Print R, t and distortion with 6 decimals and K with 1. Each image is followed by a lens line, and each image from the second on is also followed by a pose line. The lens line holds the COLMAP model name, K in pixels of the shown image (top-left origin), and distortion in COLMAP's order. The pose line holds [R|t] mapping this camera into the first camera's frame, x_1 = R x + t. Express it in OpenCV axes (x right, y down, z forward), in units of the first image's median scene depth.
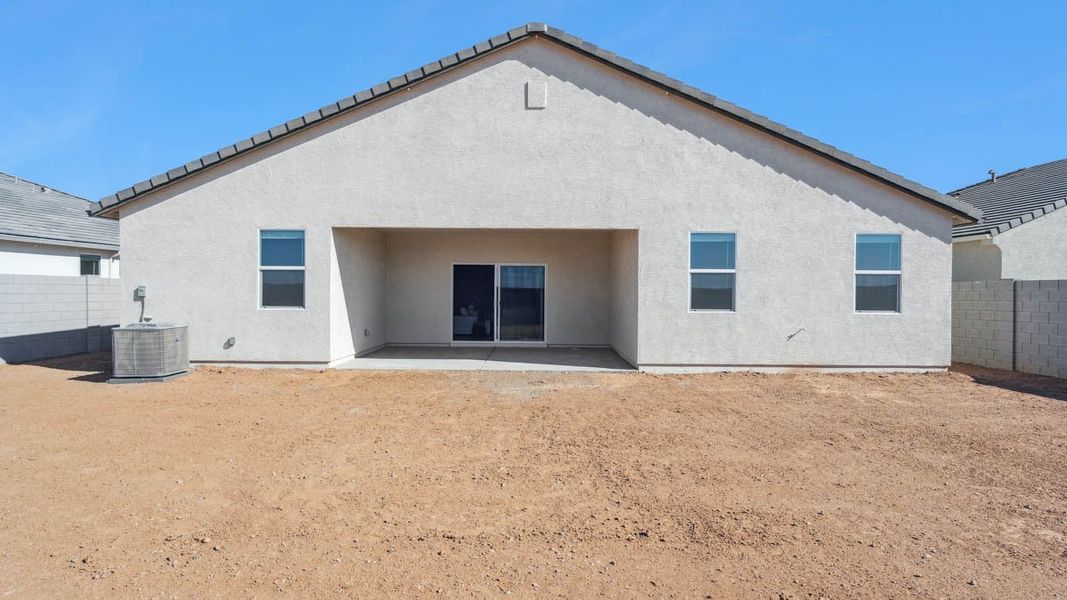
lens RADIAL K [[750.7, 0, 533.5], [0, 750.7, 299.8], [0, 0, 1]] dist [0.001023, 0.000008]
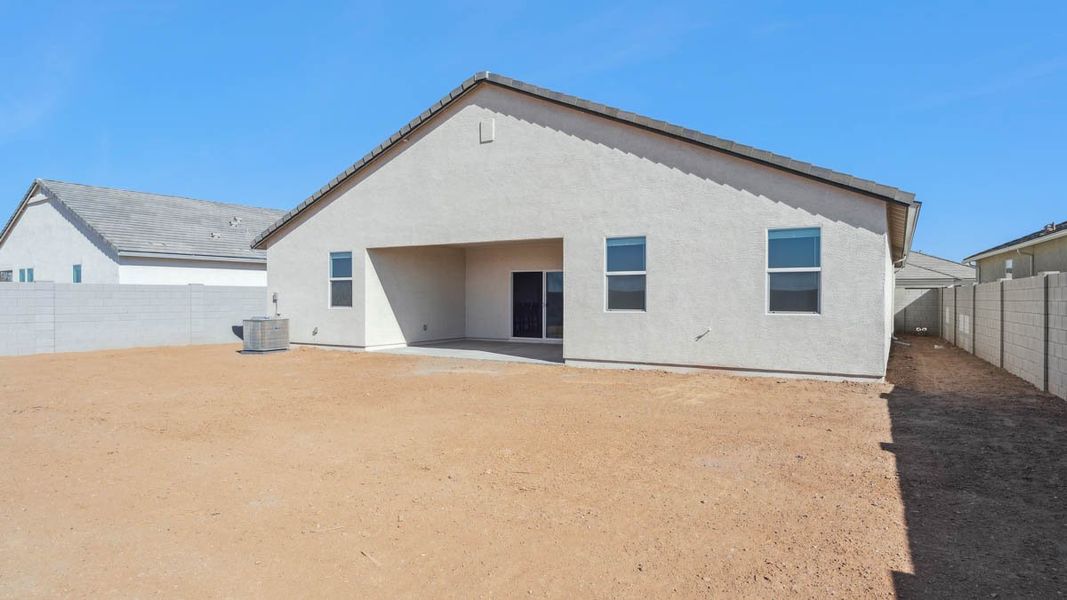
lens RADIAL K [[845.5, 0, 533.5], [0, 845.5, 299.9], [0, 0, 1]] dist [-0.009490, -0.000546]
pose [[0.776147, -0.004578, -0.630536, 0.883961], [0.000805, 0.999980, -0.006270, 0.006576], [0.630552, 0.004359, 0.776135, -0.003066]]
